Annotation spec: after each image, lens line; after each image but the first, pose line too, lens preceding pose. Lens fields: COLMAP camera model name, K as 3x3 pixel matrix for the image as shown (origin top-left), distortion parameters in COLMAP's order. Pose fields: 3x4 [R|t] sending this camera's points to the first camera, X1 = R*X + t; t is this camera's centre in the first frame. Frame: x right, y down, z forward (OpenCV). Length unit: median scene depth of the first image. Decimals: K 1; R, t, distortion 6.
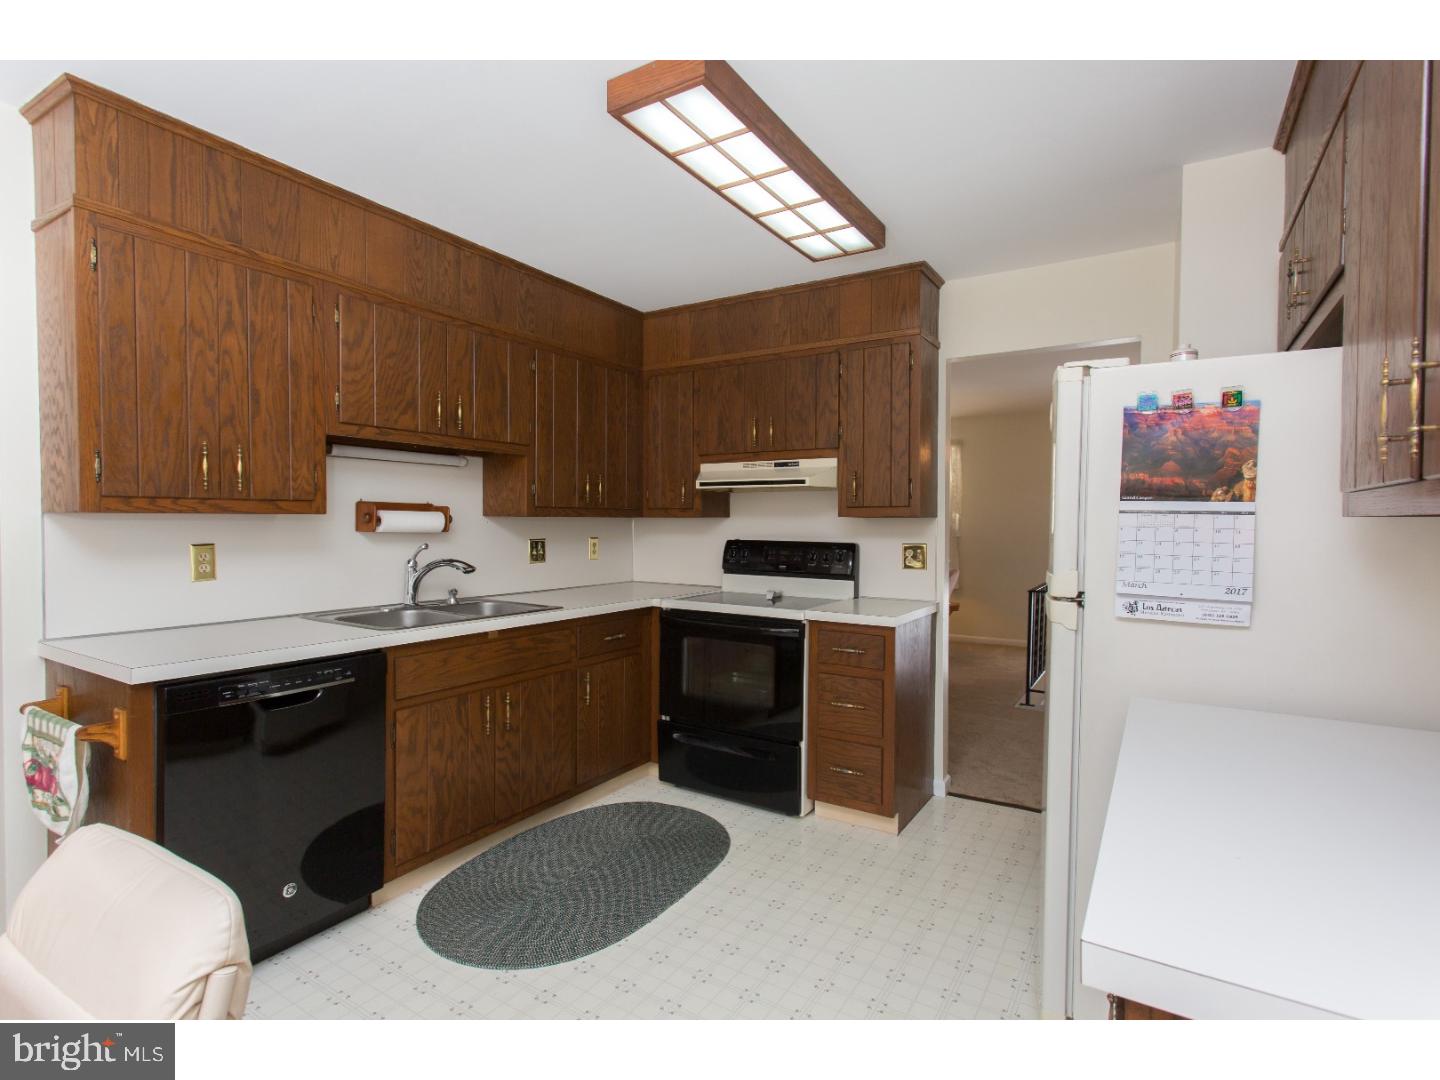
lens RADIAL K [[709.8, 0, 720.9], [0, 709.8, 538.2], [0, 0, 1]] dist [-0.016724, 0.015438]
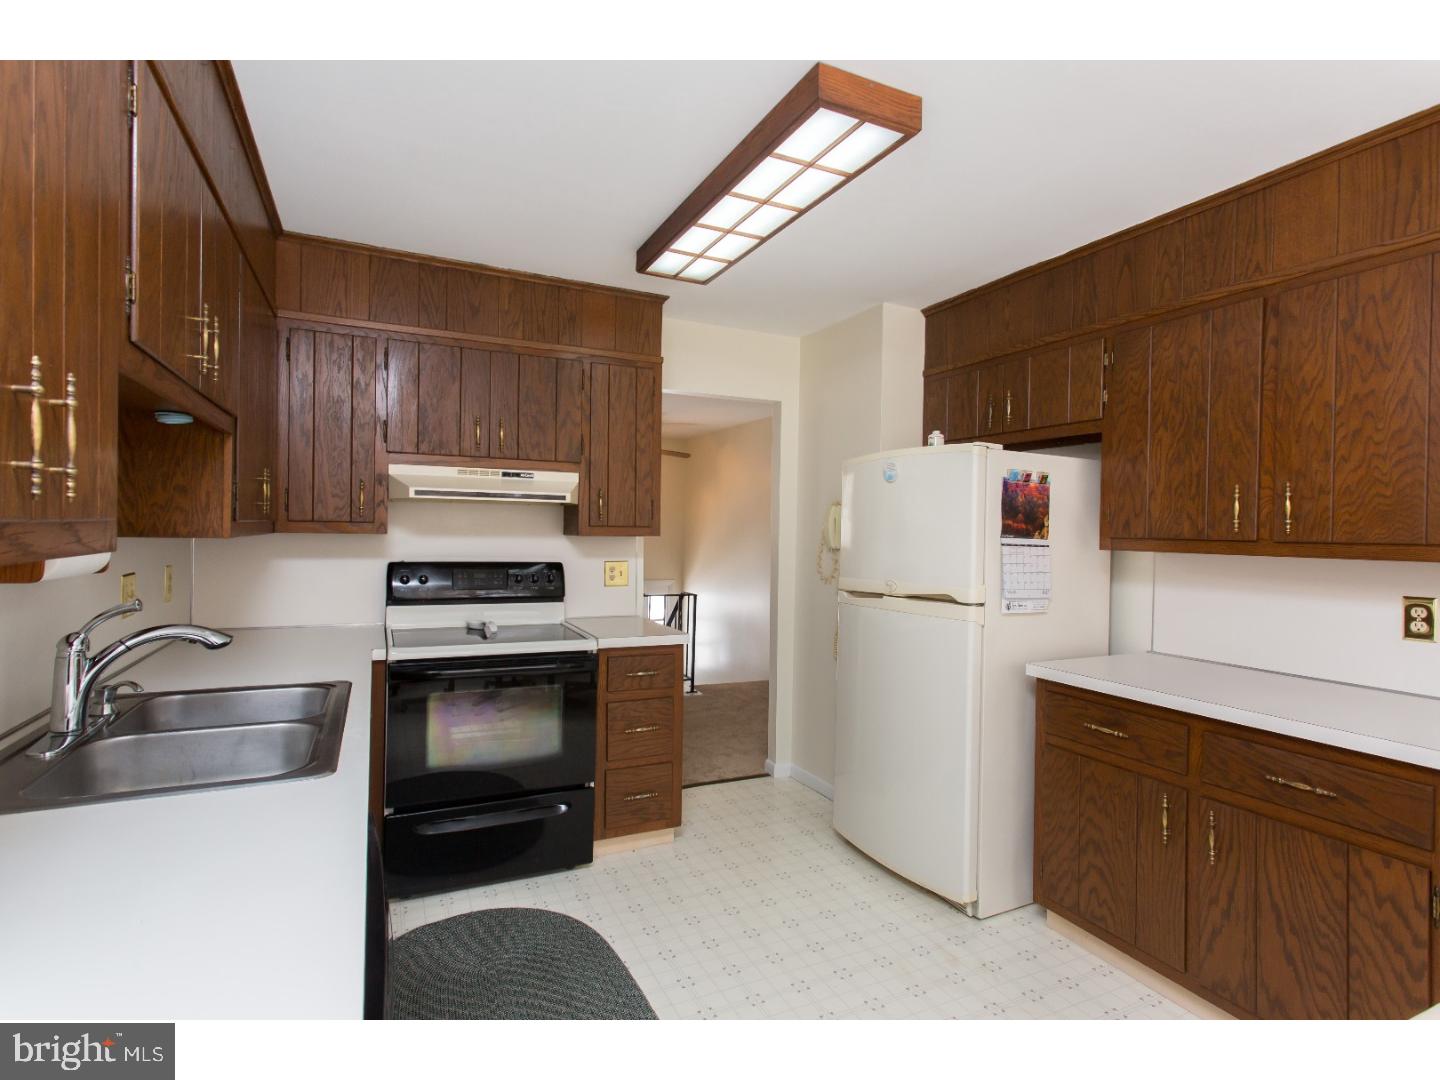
lens RADIAL K [[702.3, 0, 711.0], [0, 702.3, 540.0], [0, 0, 1]] dist [-0.001279, -0.000024]
pose [[0.545462, -0.007514, 0.838102, -0.581691], [0.004126, 0.999972, 0.006280, -0.033237], [-0.838126, 0.000033, 0.545477, 0.382837]]
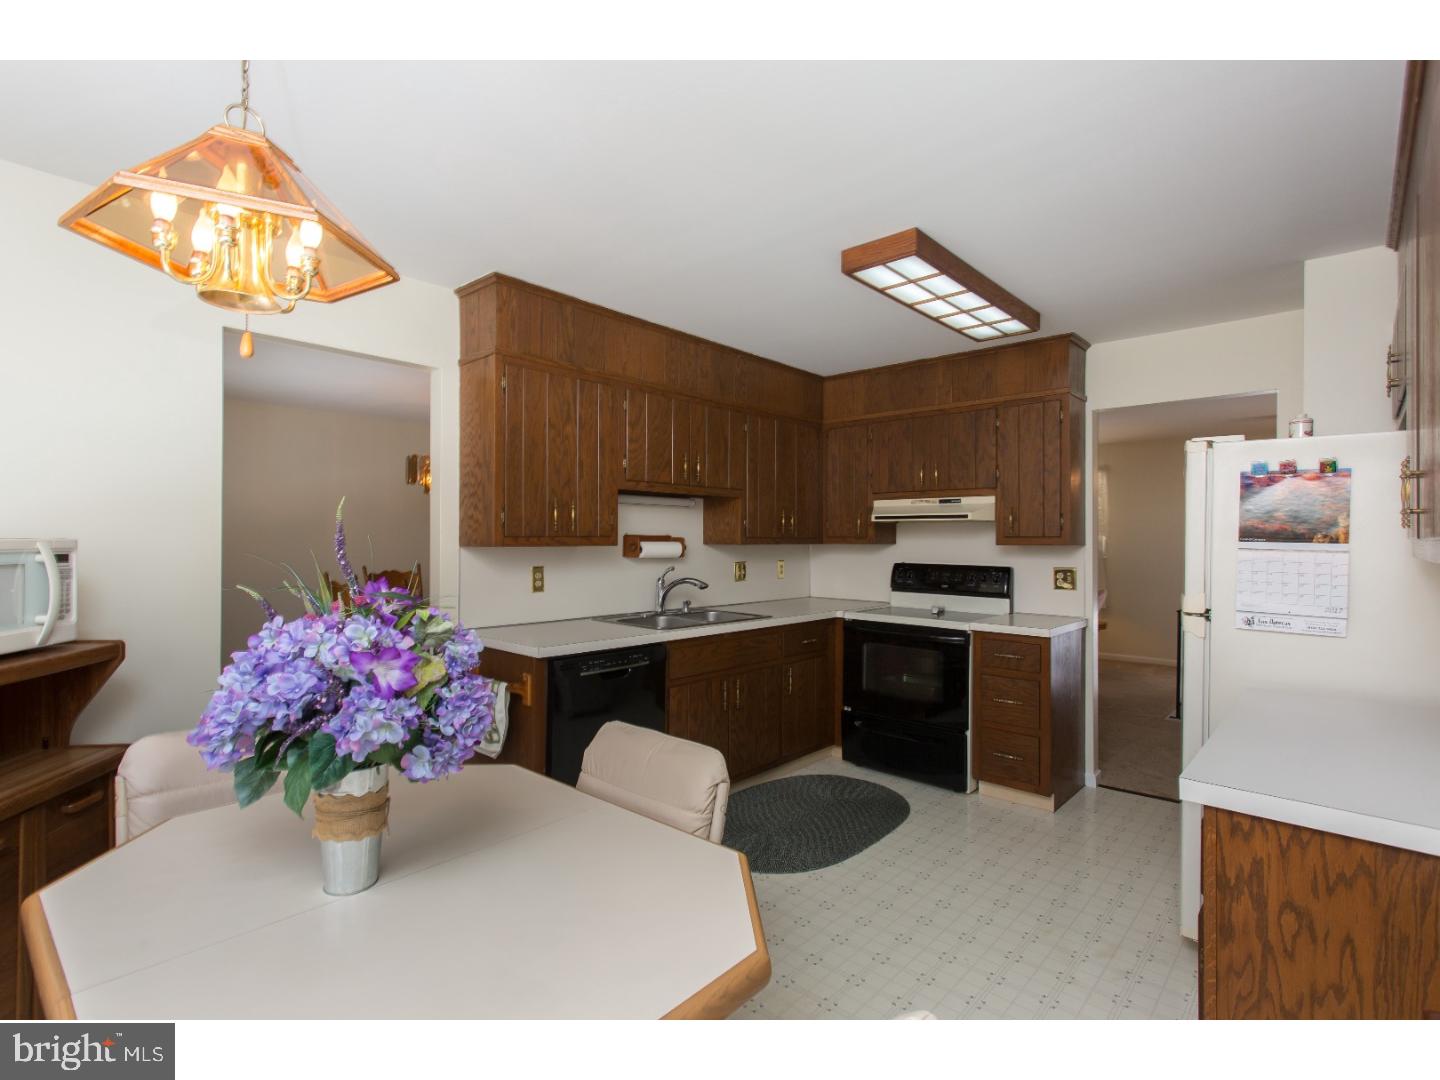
lens RADIAL K [[691.9, 0, 720.0], [0, 691.9, 540.0], [0, 0, 1]] dist [0.001210, 0.000214]
pose [[0.983421, -0.001086, -0.181333, -0.090431], [-0.002936, 0.999756, -0.021907, -0.013116], [0.181312, 0.022076, 0.983178, -0.257976]]
